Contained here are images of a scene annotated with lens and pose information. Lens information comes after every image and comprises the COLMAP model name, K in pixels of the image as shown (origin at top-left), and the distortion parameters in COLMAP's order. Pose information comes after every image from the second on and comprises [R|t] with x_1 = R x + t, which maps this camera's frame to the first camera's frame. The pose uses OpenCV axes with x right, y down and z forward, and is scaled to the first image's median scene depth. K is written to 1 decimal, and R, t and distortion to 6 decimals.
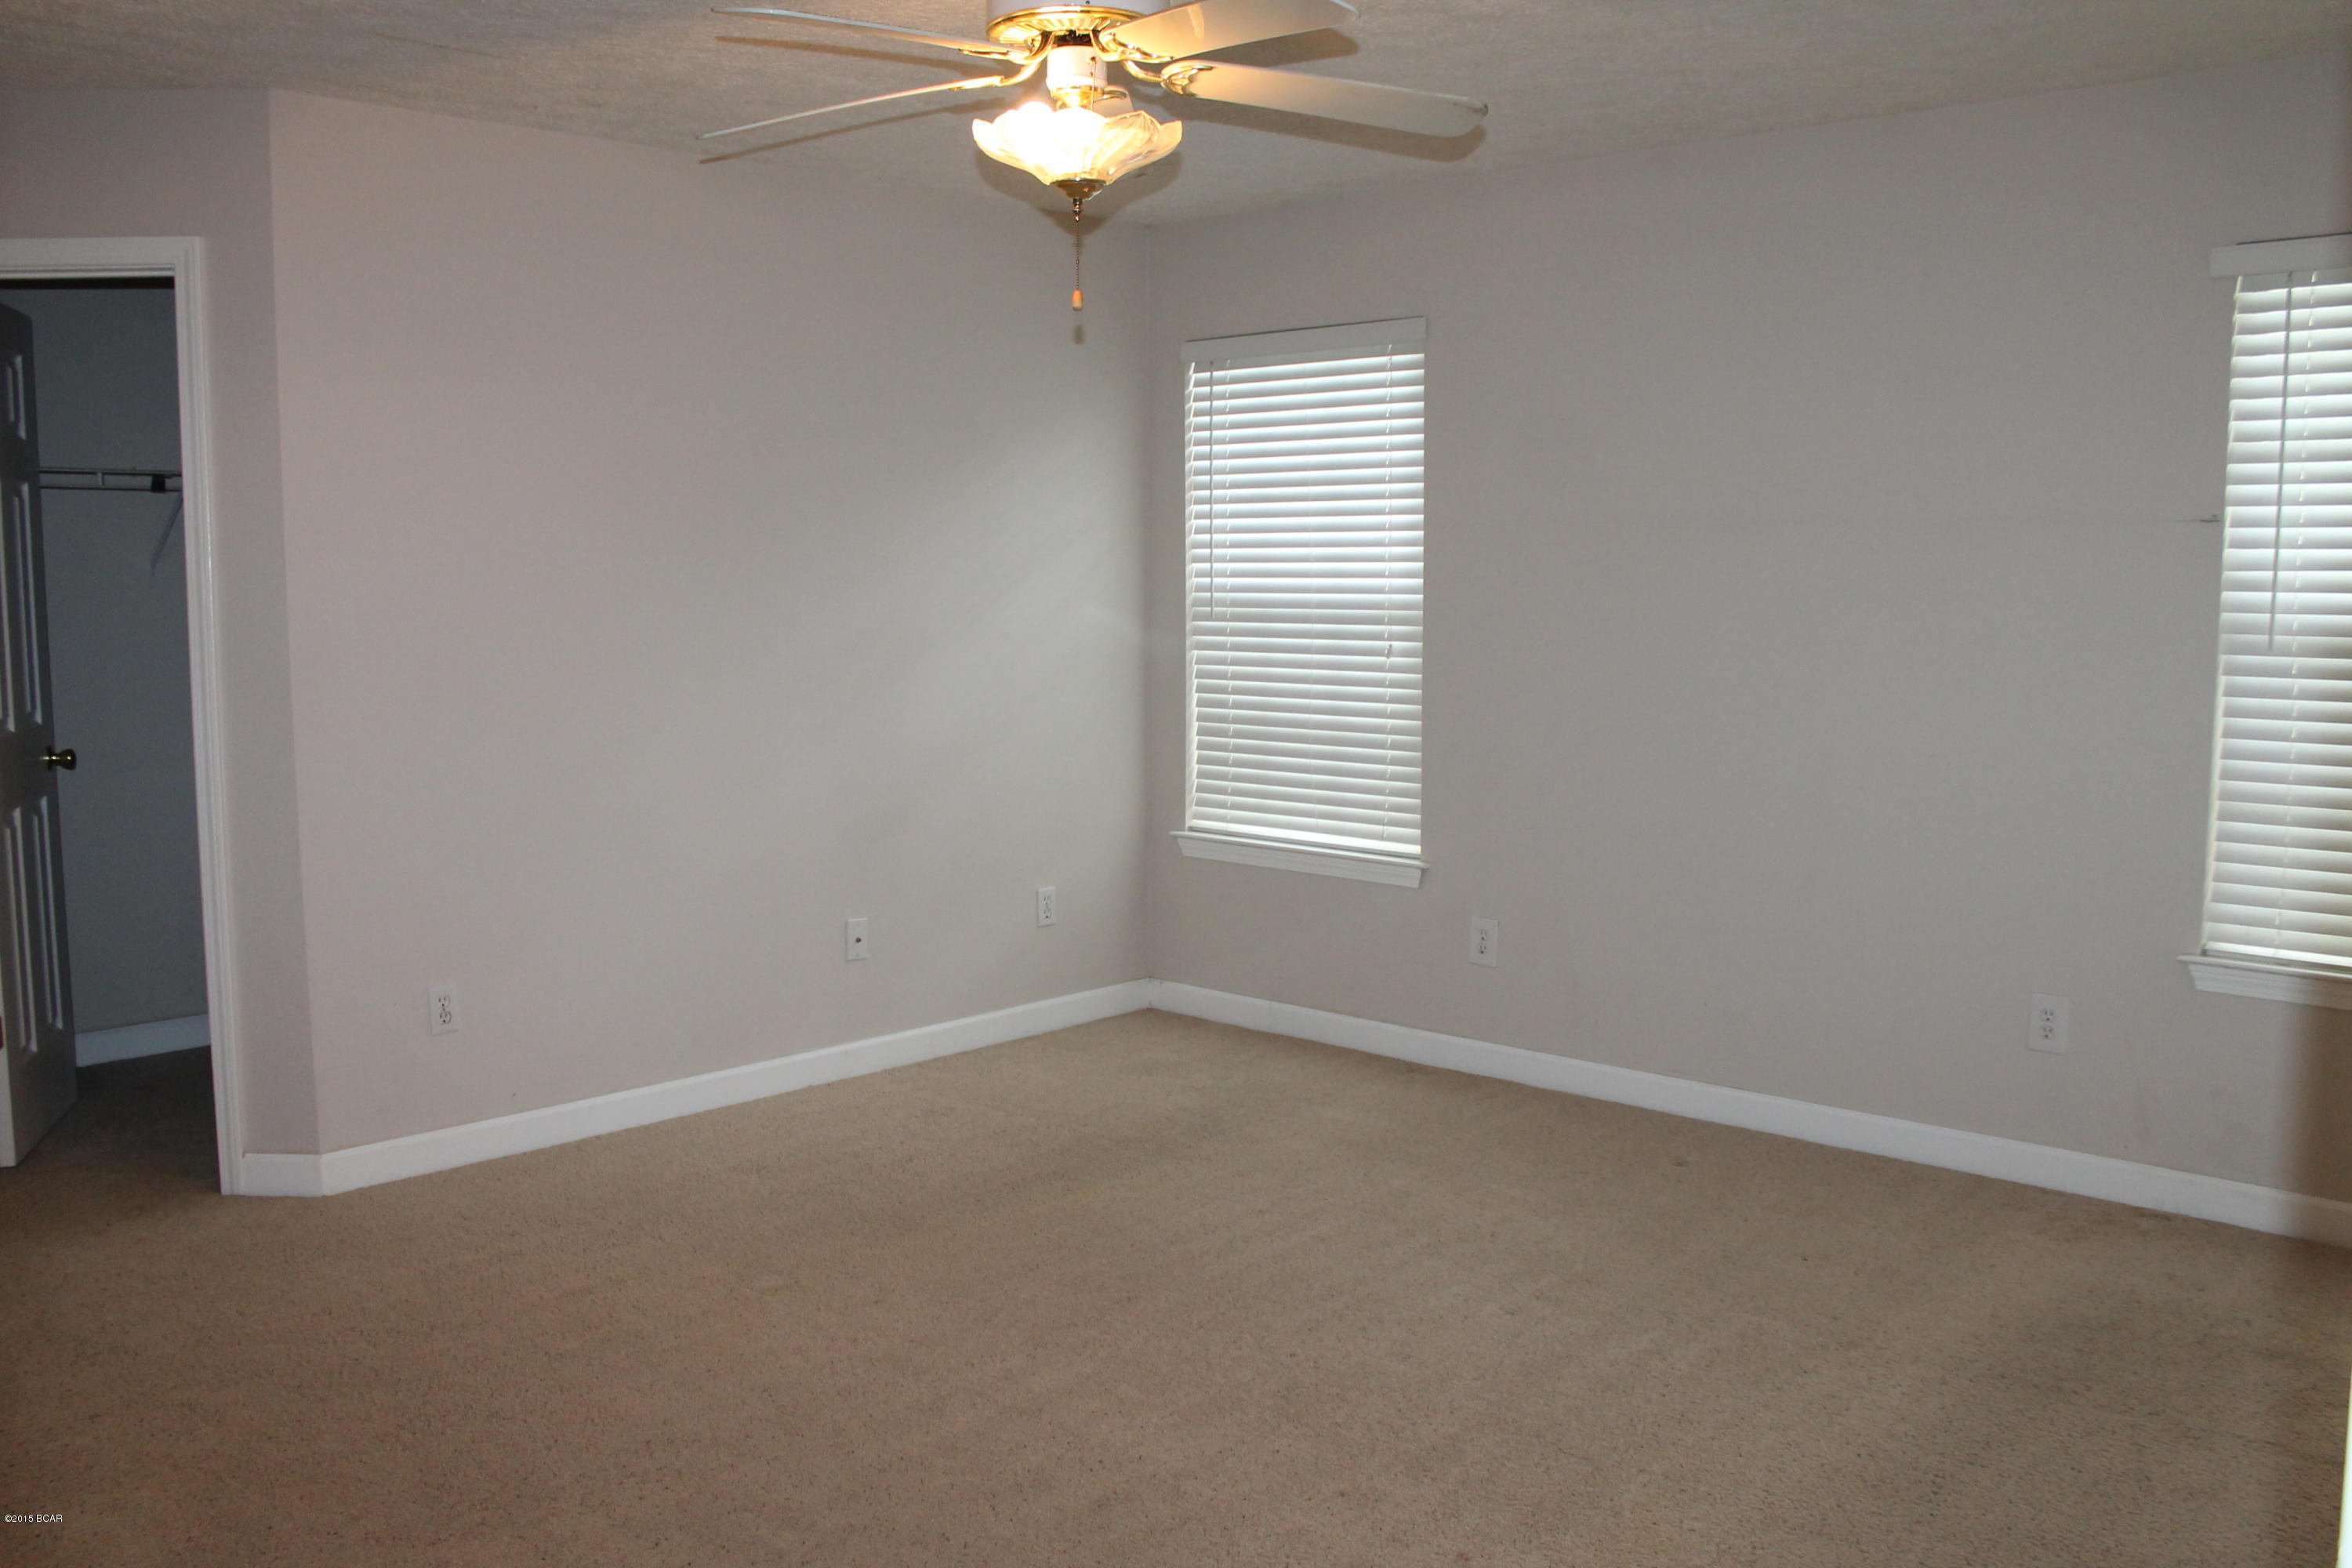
lens RADIAL K [[1976.8, 0, 1086.2], [0, 1976.8, 810.9], [0, 0, 1]] dist [-0.165044, 0.146887]
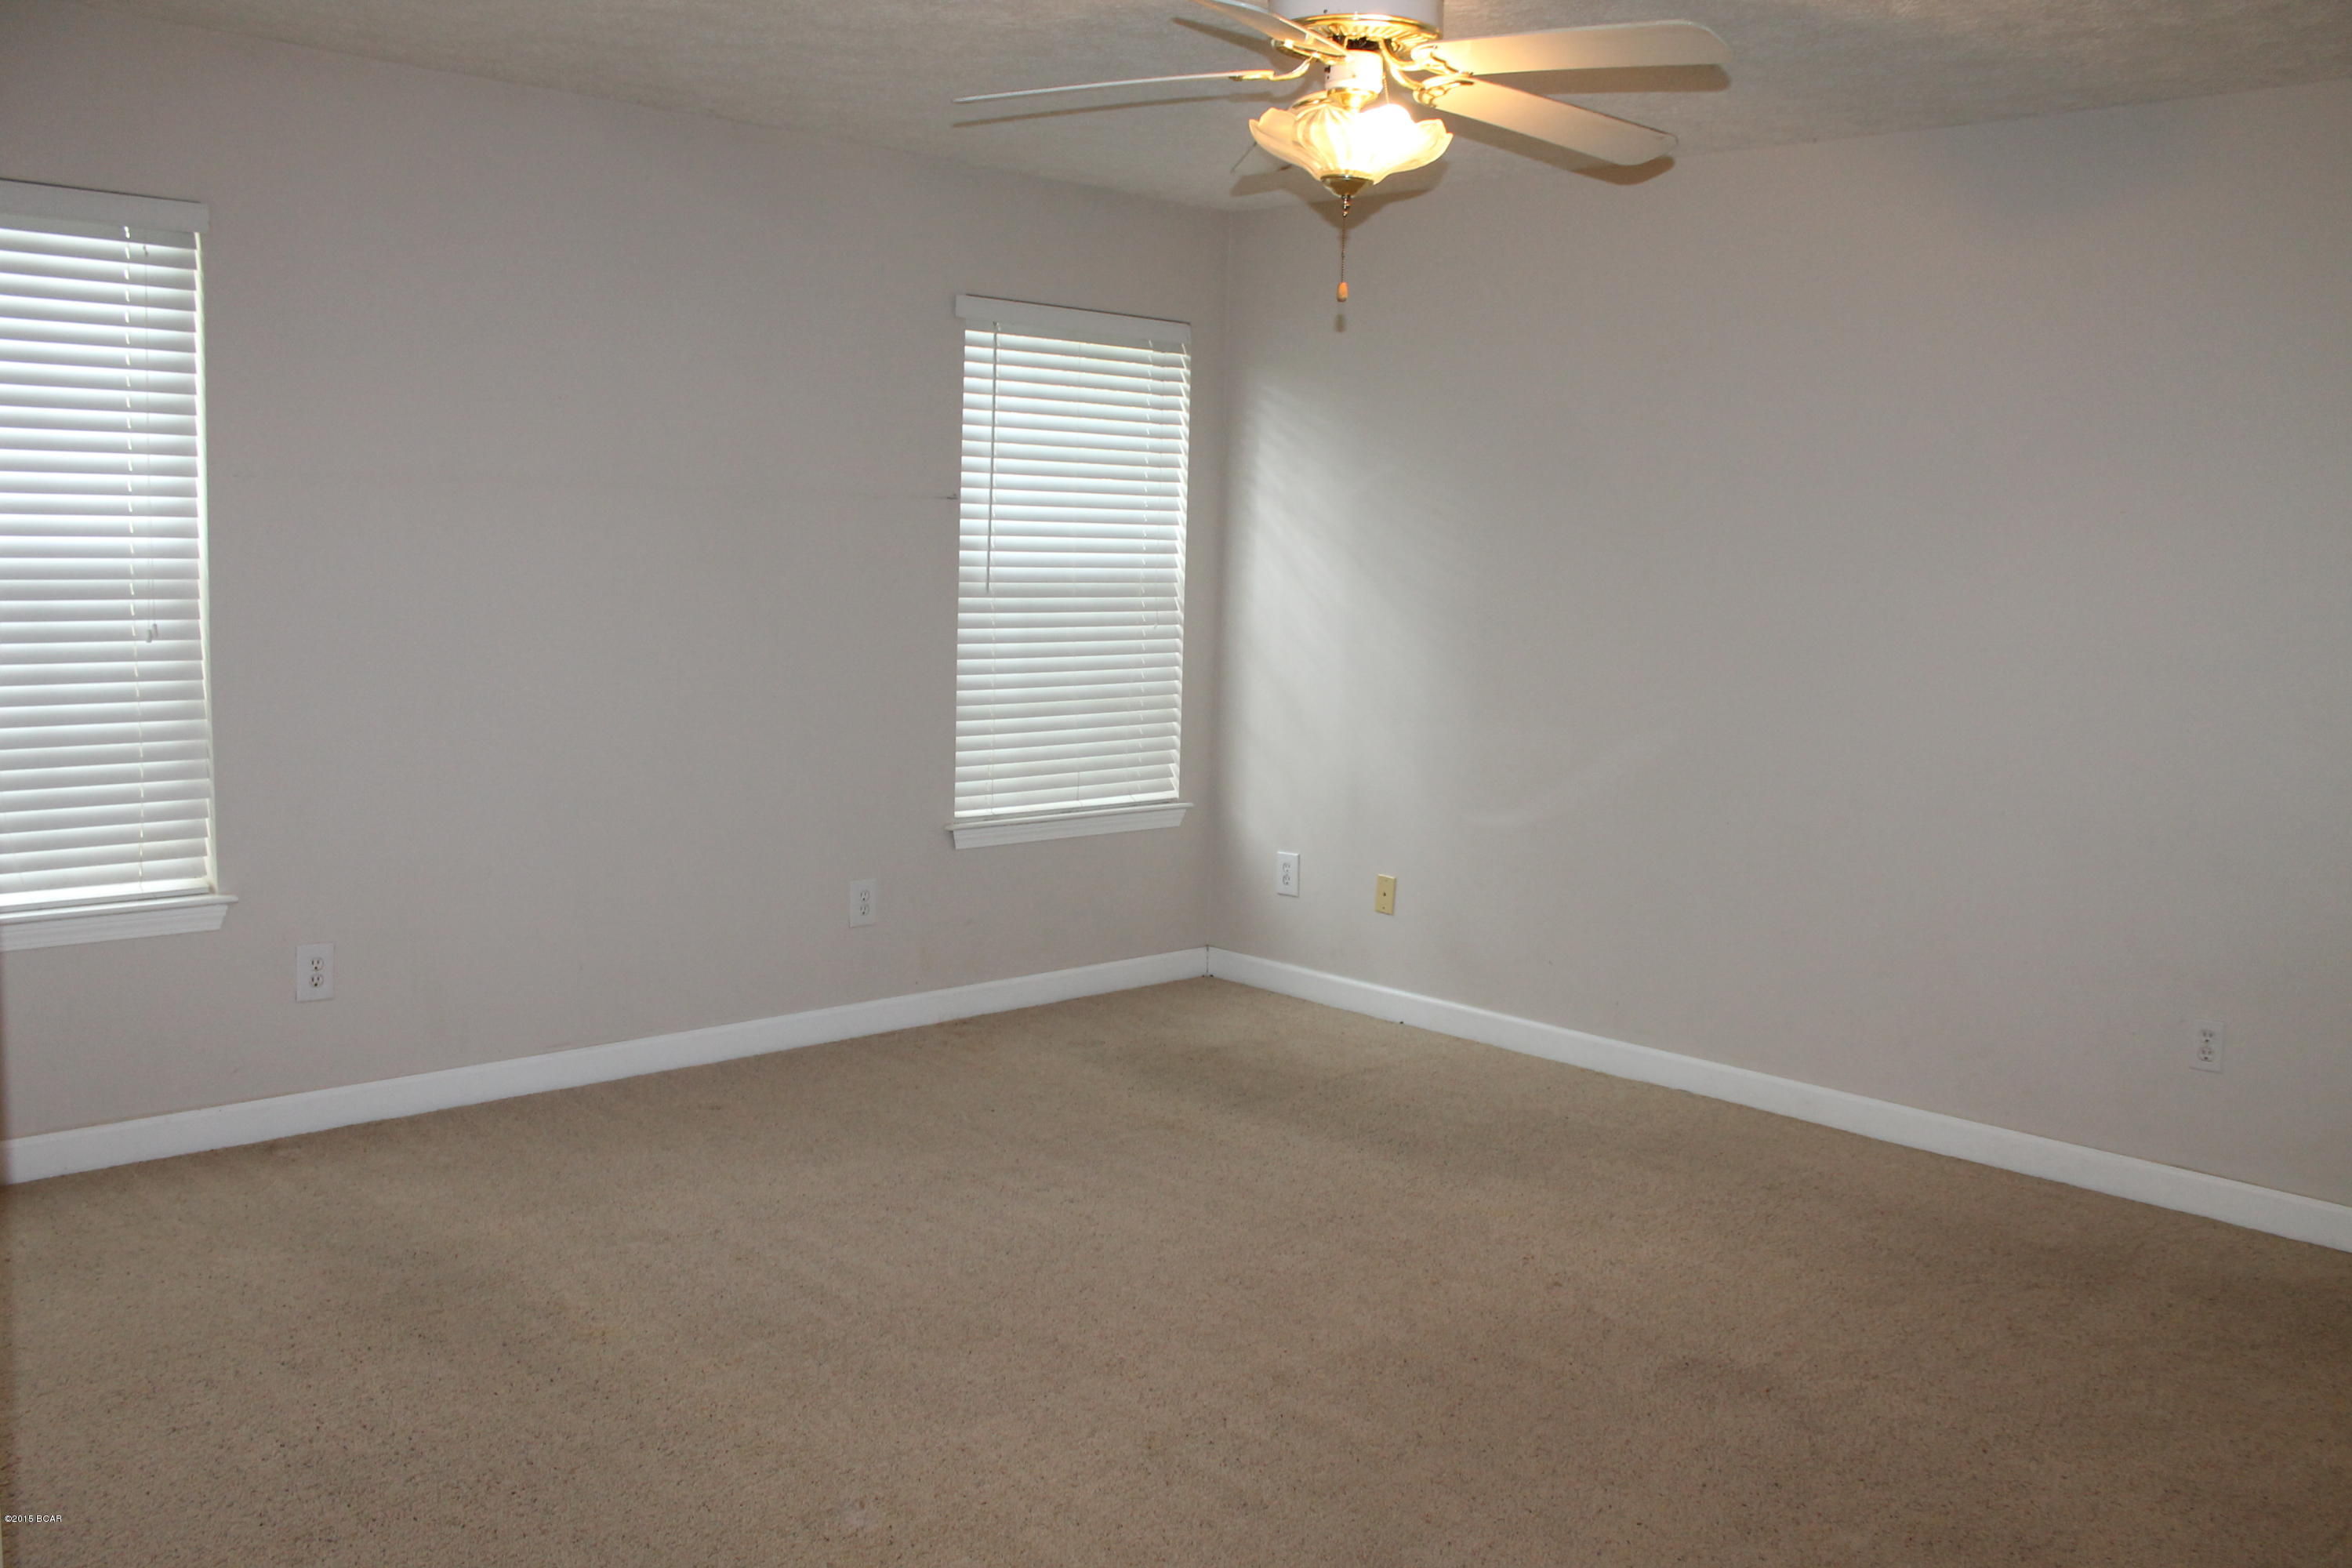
lens RADIAL K [[1976.8, 0, 1175.2], [0, 1976.8, 780.7], [0, 0, 1]] dist [-0.165044, 0.146887]
pose [[0.039962, -0.117585, 0.992258, -0.594238], [0.094438, 0.989051, 0.113402, -0.073387], [-0.994728, 0.089175, 0.050629, 0.592075]]
